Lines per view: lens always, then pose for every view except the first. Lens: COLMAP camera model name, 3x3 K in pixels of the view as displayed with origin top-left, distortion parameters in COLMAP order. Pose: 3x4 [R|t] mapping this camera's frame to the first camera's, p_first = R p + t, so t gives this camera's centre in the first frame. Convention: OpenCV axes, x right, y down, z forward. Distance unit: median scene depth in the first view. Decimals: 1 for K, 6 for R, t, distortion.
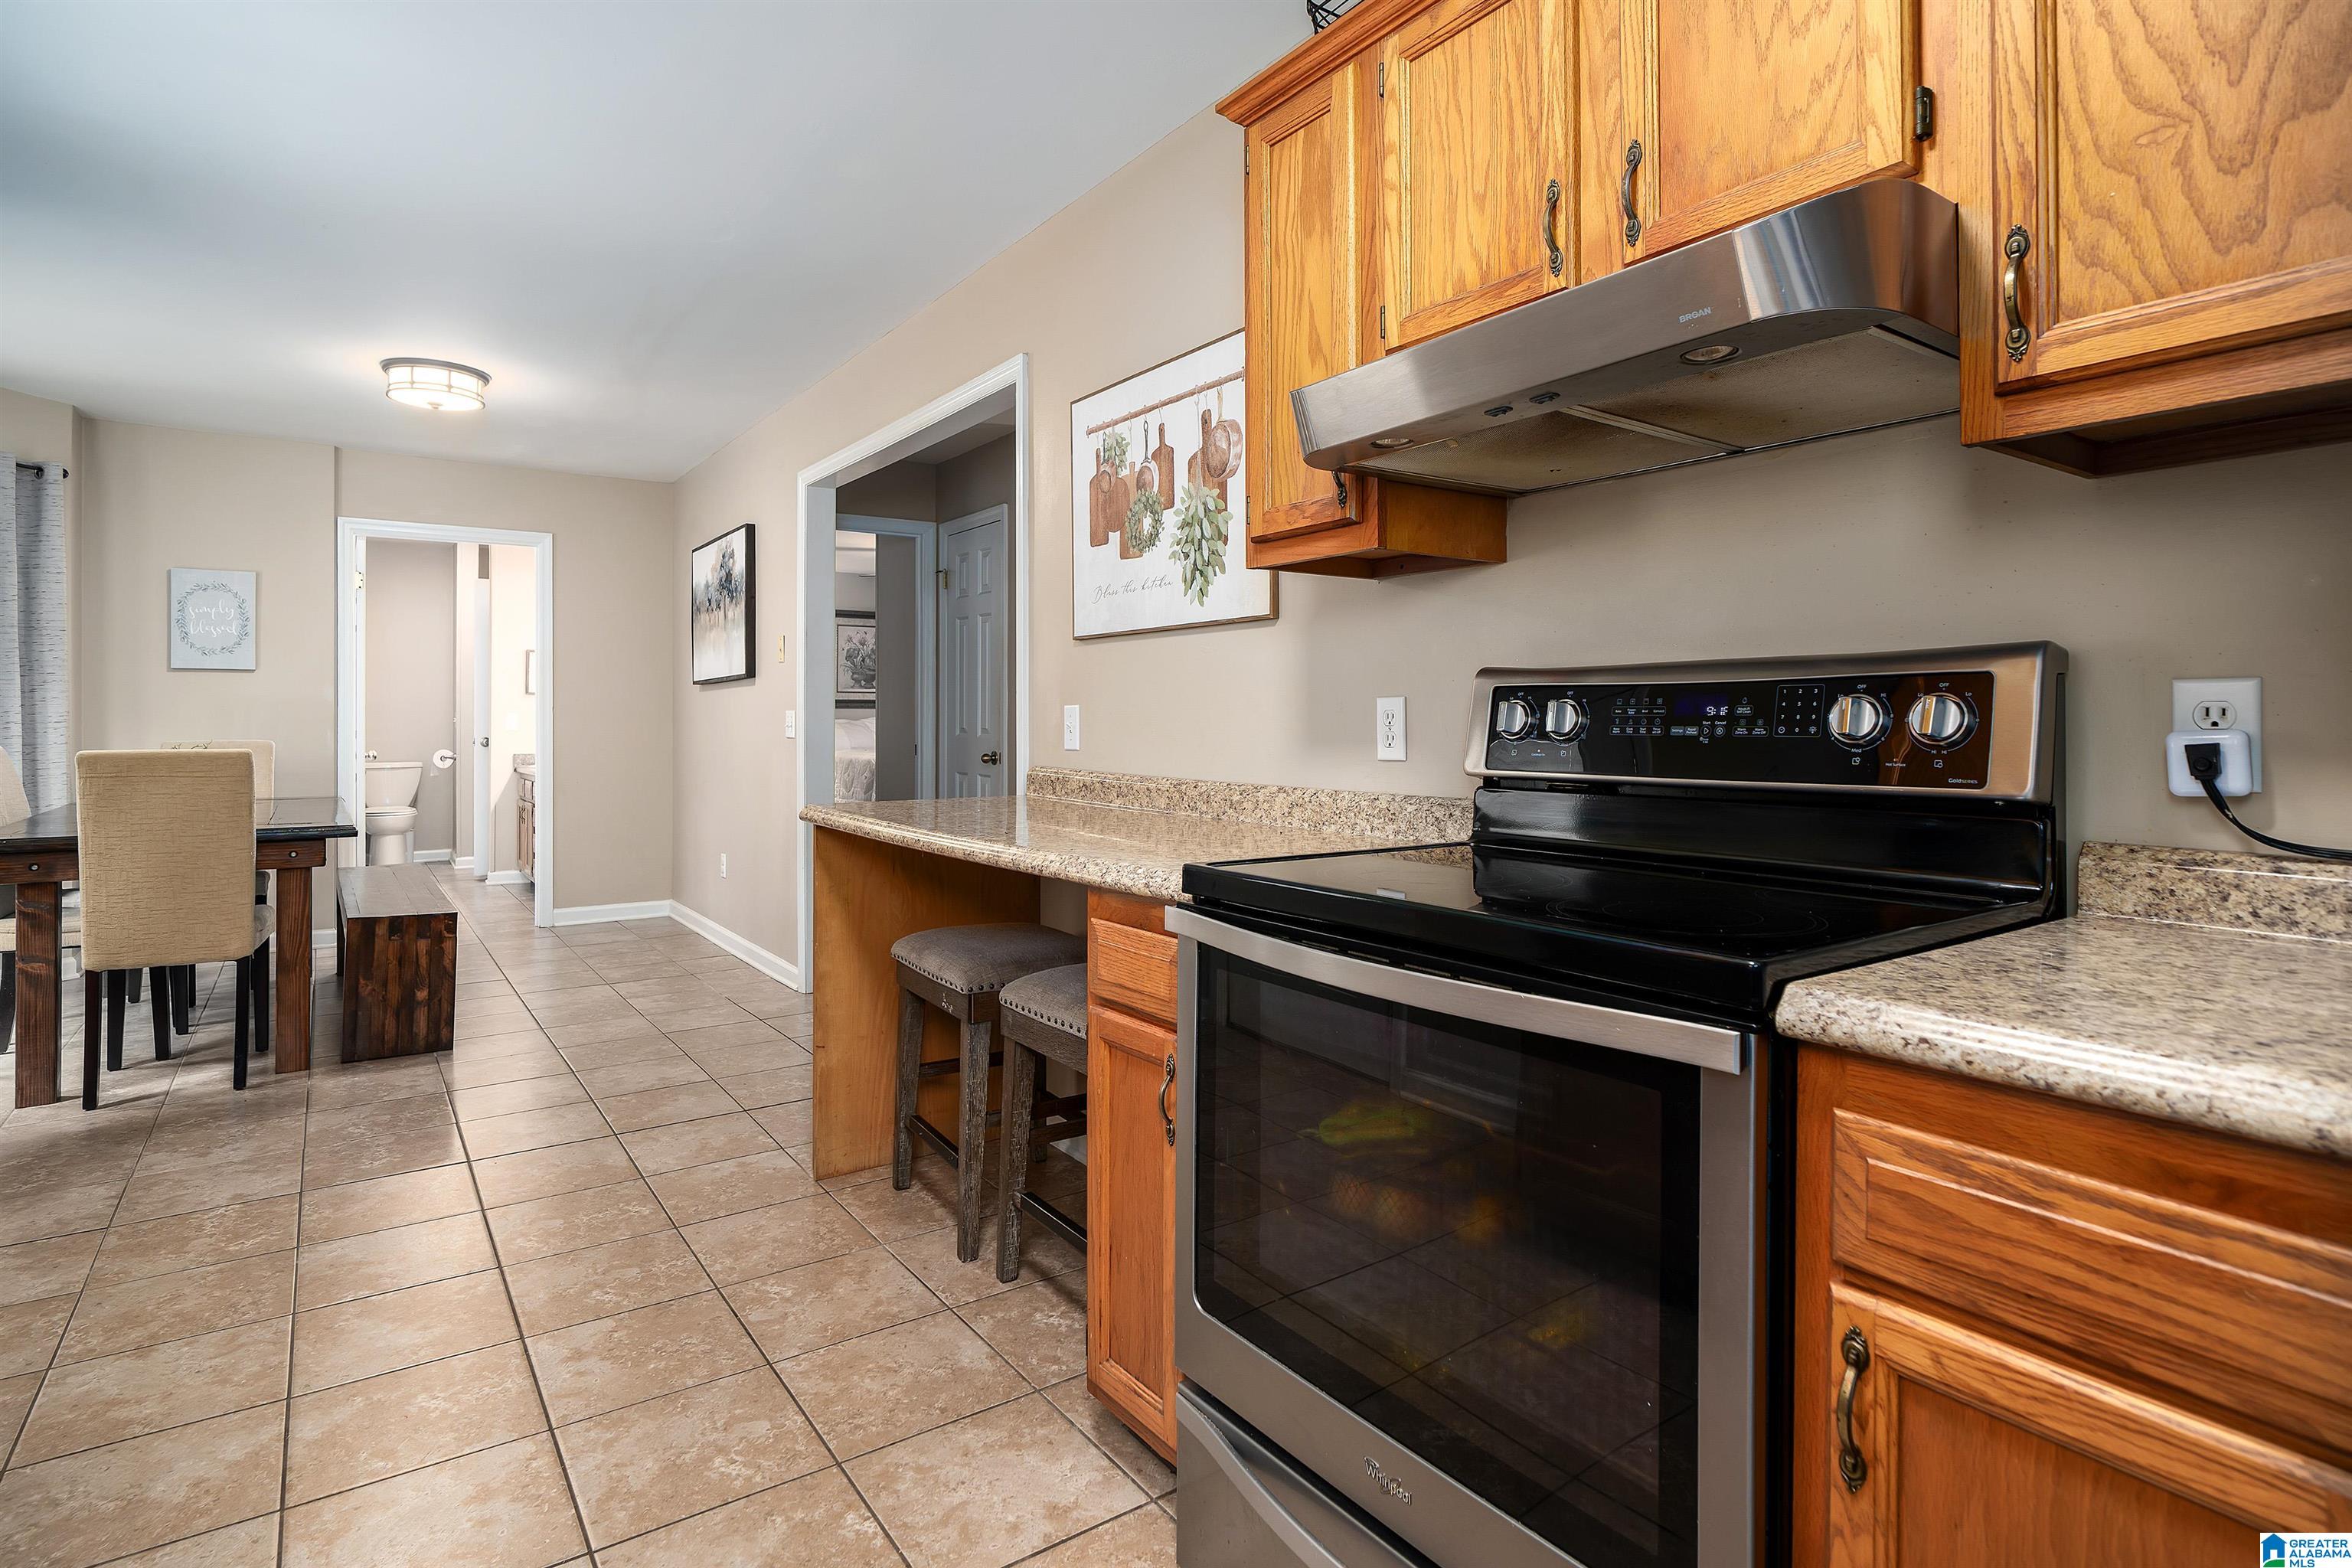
lens RADIAL K [[1190.6, 0, 1175.1], [0, 1190.6, 715.4], [0, 0, 1]] dist [0.000148, 0.000912]
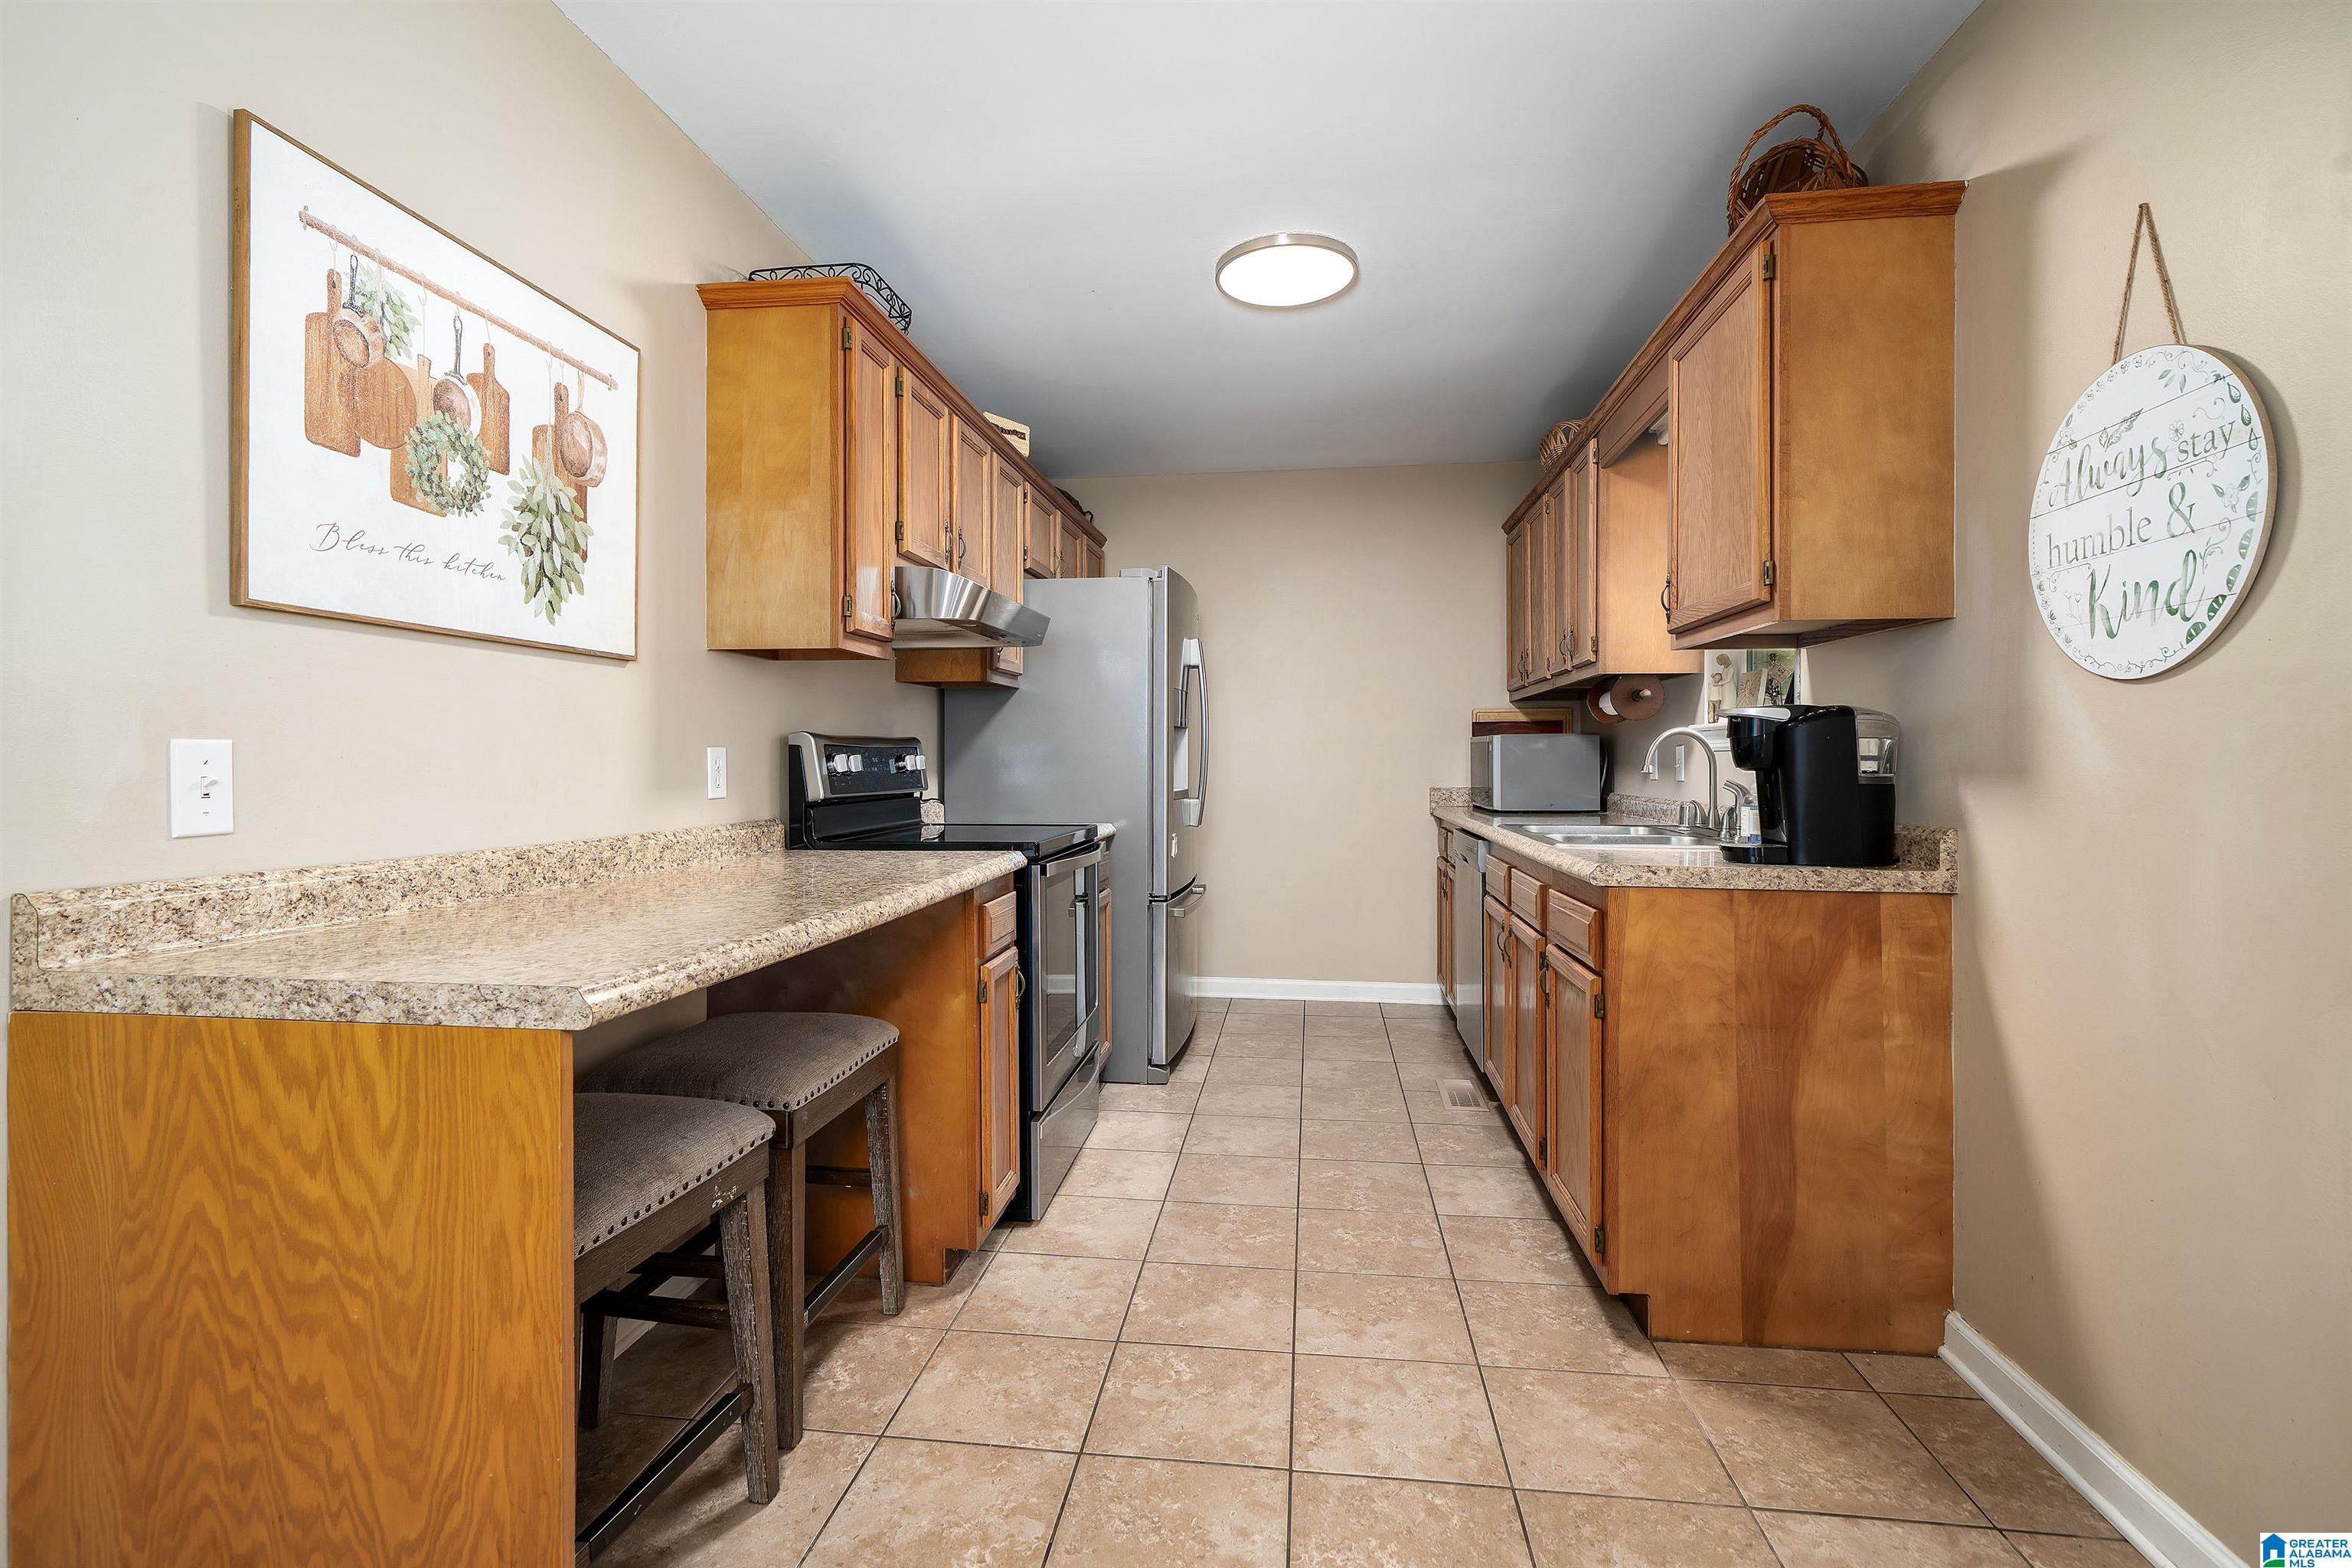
lens RADIAL K [[1073.1, 0, 1146.0], [0, 1073.1, 774.9], [0, 0, 1]] dist [0.000506, 0.000417]
pose [[-0.716394, -0.006349, 0.697667, -0.762344], [0.002173, 0.999933, 0.011330, 0.001591], [-0.697693, 0.009633, -0.716332, 1.237726]]
